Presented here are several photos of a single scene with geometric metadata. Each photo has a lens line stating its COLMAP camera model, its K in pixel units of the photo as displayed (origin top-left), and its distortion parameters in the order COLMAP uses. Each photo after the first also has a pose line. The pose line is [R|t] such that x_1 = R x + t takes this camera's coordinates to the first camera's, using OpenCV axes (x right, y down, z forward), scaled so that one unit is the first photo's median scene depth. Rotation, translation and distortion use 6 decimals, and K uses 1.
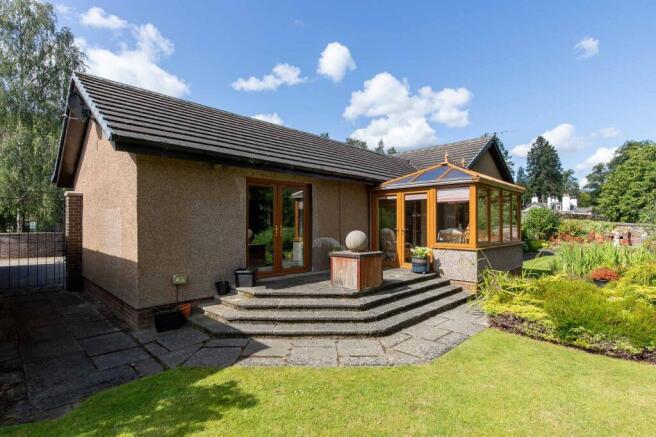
lens RADIAL K [[327.2, 0, 330.0], [0, 327.2, 220.3], [0, 0, 1]] dist [0.012469, -0.006026]
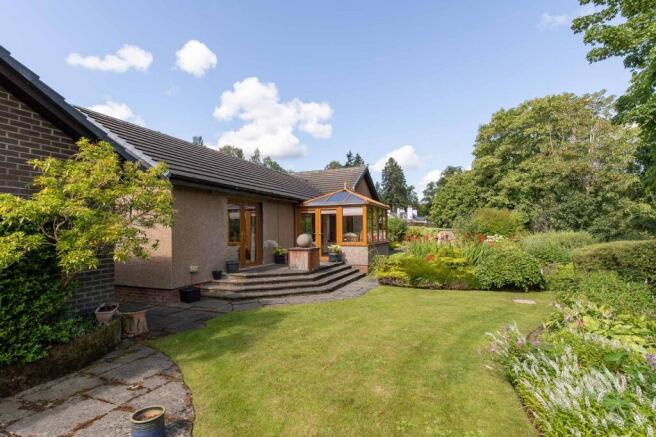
lens RADIAL K [[328.2, 0, 328.0], [0, 328.2, 218.5], [0, 0, 1]] dist [0.031054, -0.016362]
pose [[0.928800, 0.004035, 0.370559, -0.304083], [0.006250, 0.999628, -0.026549, -0.001421], [-0.370528, 0.026975, 0.928430, -0.401110]]
